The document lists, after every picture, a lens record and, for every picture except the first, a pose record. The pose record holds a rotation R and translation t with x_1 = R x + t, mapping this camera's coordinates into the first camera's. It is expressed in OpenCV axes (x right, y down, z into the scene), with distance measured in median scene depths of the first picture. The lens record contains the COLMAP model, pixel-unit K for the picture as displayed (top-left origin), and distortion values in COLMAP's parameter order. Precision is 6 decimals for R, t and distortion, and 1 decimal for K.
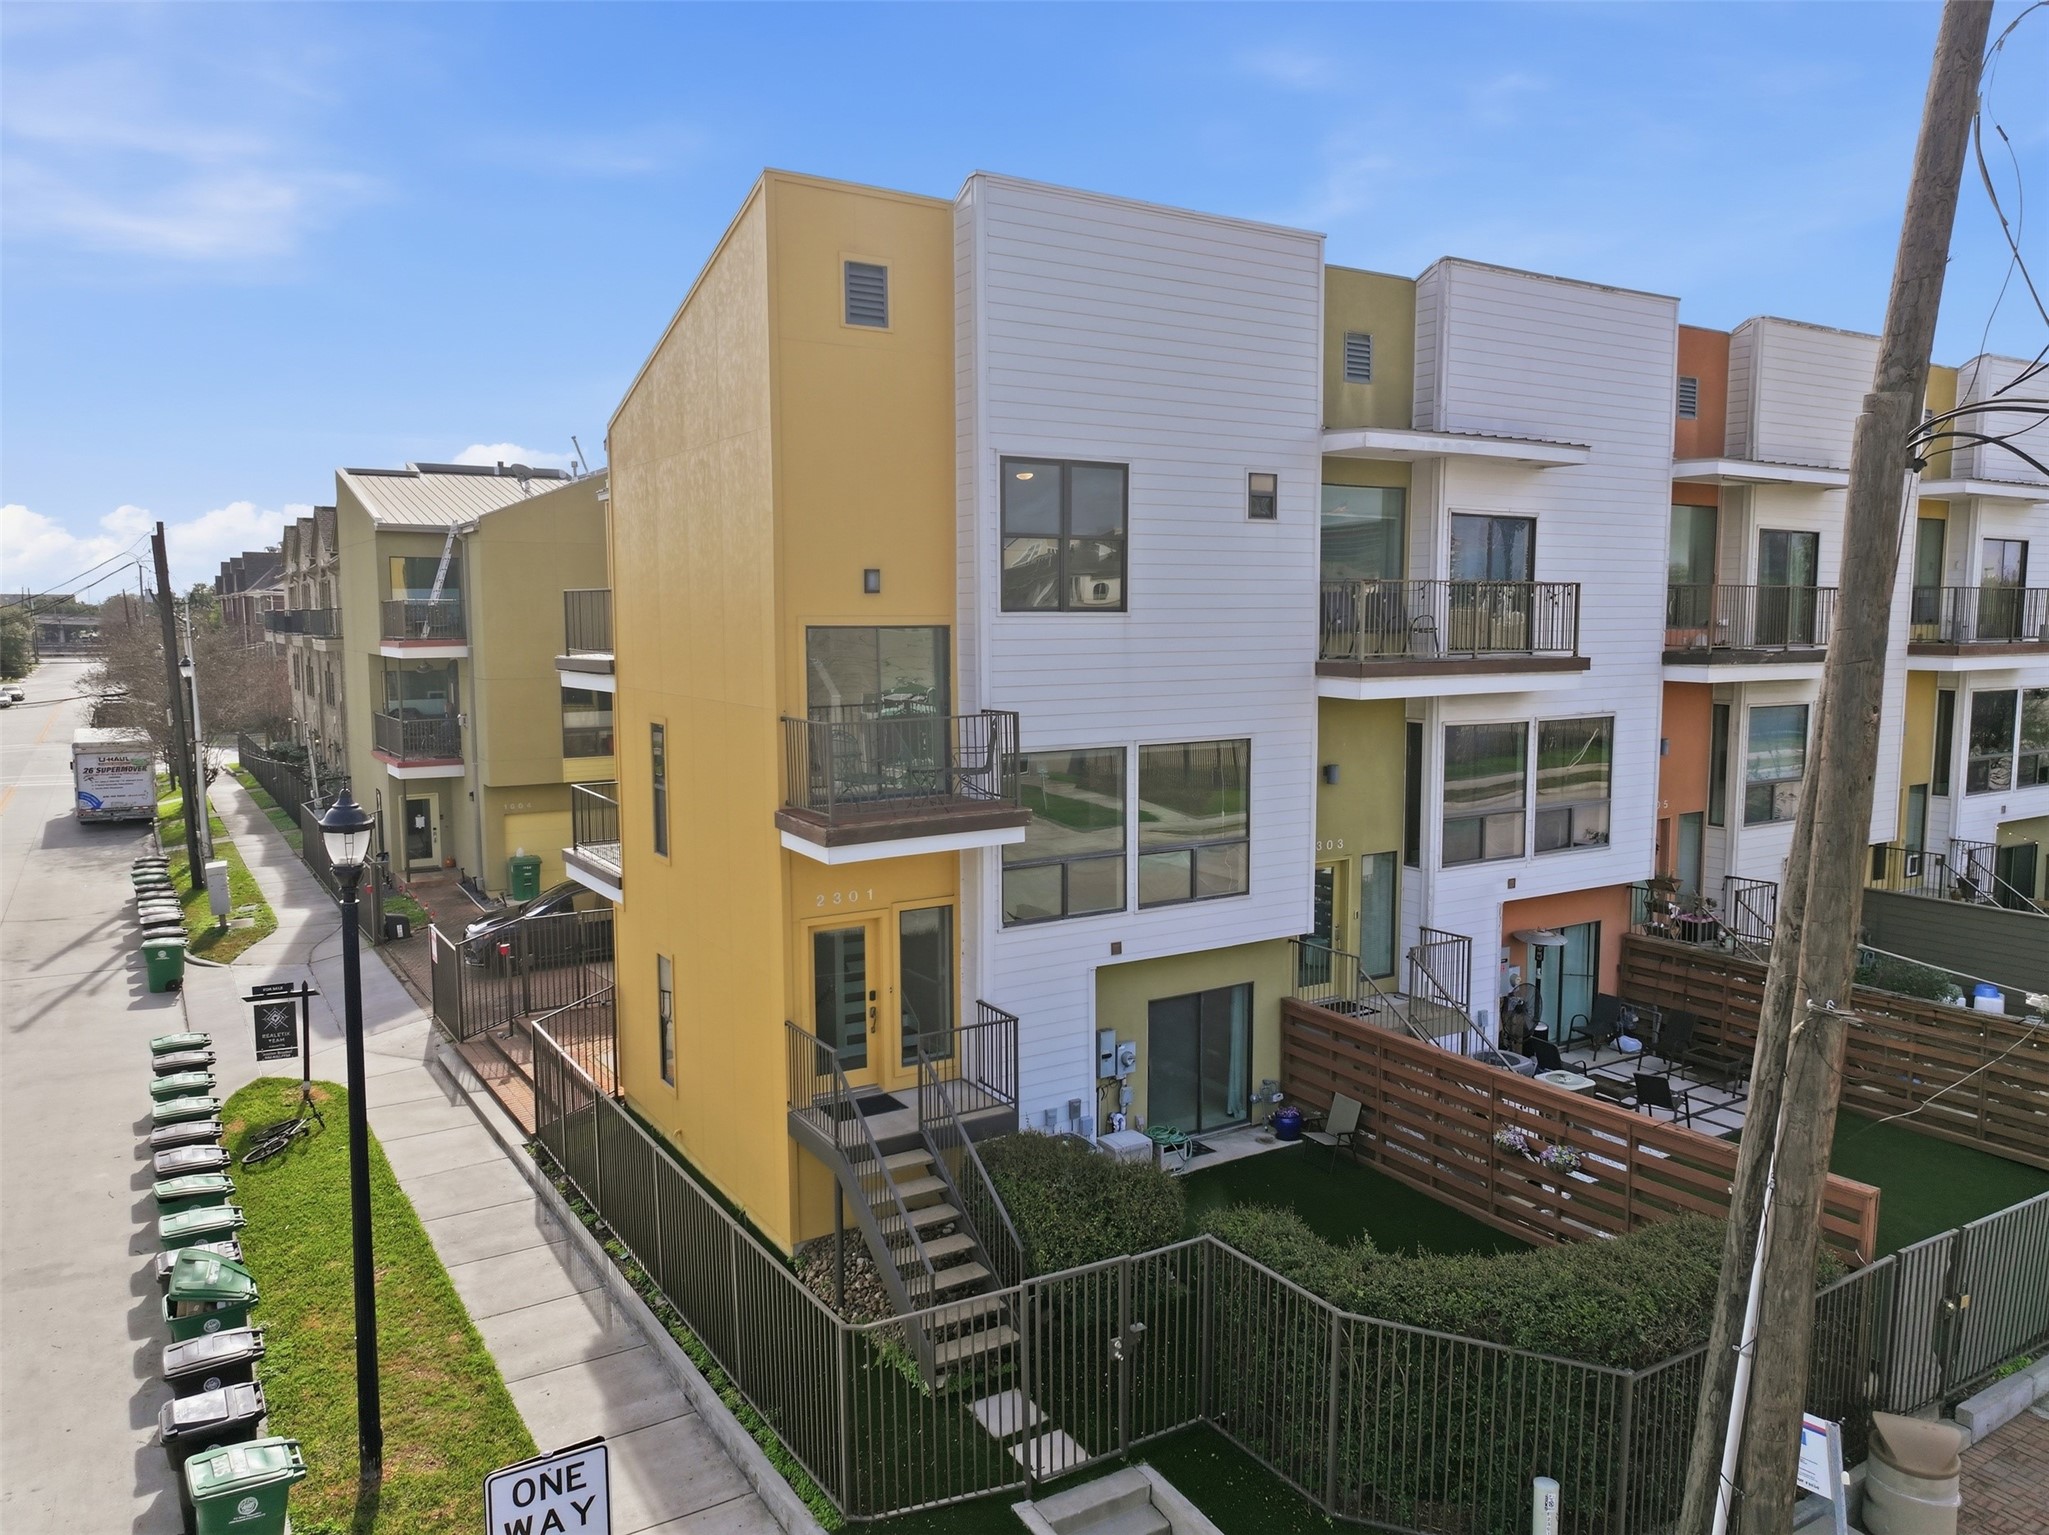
lens RADIAL K [[1436.5, 0, 1024.5], [0, 1436.5, 767.5], [0, 0, 1]] dist [-0.009722, 0.020996]
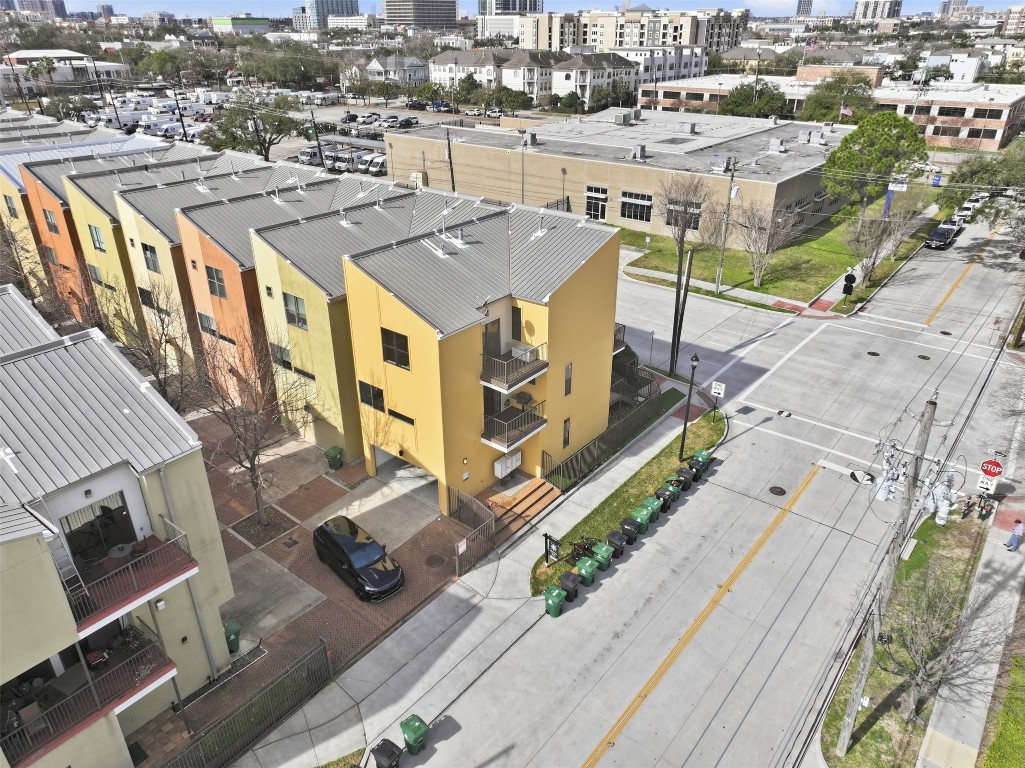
lens RADIAL K [[717.5, 0, 512.5], [0, 717.5, 384.0], [0, 0, 1]] dist [-0.006119, 0.024630]
pose [[-0.331485, -0.422870, 0.843385, -1.858929], [0.101027, 0.872878, 0.477366, -0.920386], [-0.938036, 0.243444, -0.246625, 1.645605]]
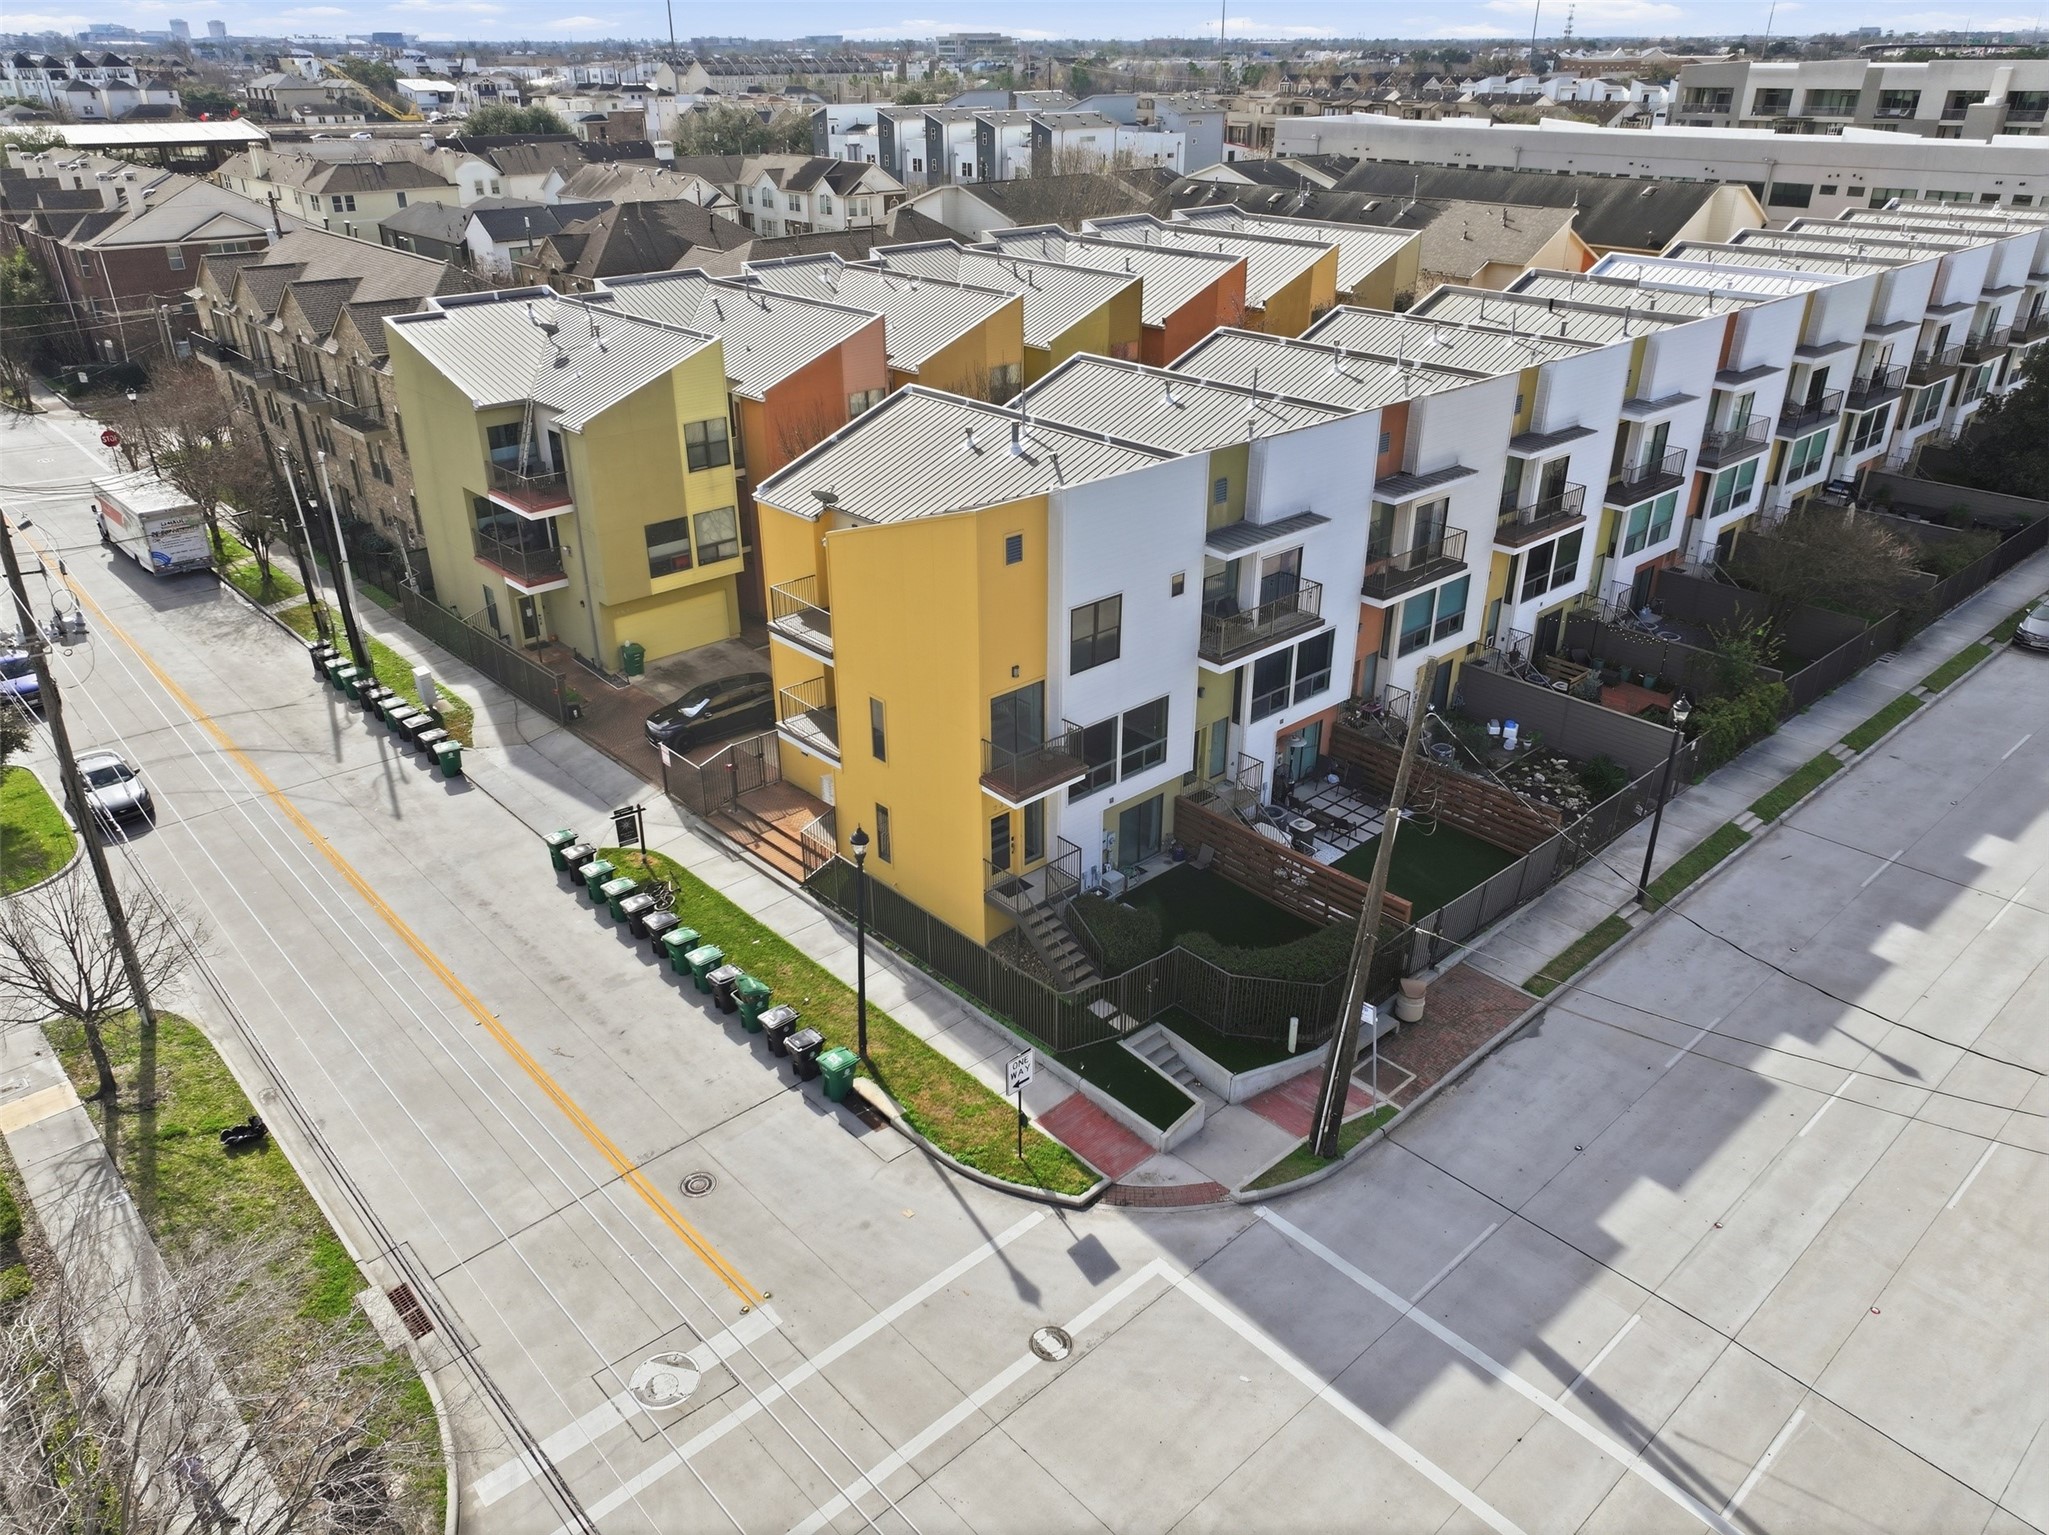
lens RADIAL K [[1434.3, 0, 1024.5], [0, 1434.3, 767.5], [0, 0, 1]] dist [-0.006119, 0.024630]
pose [[0.983519, -0.080375, 0.161957, -0.389001], [0.017827, 0.934502, 0.355510, -0.654230], [-0.179924, -0.346764, 0.920534, -0.908962]]
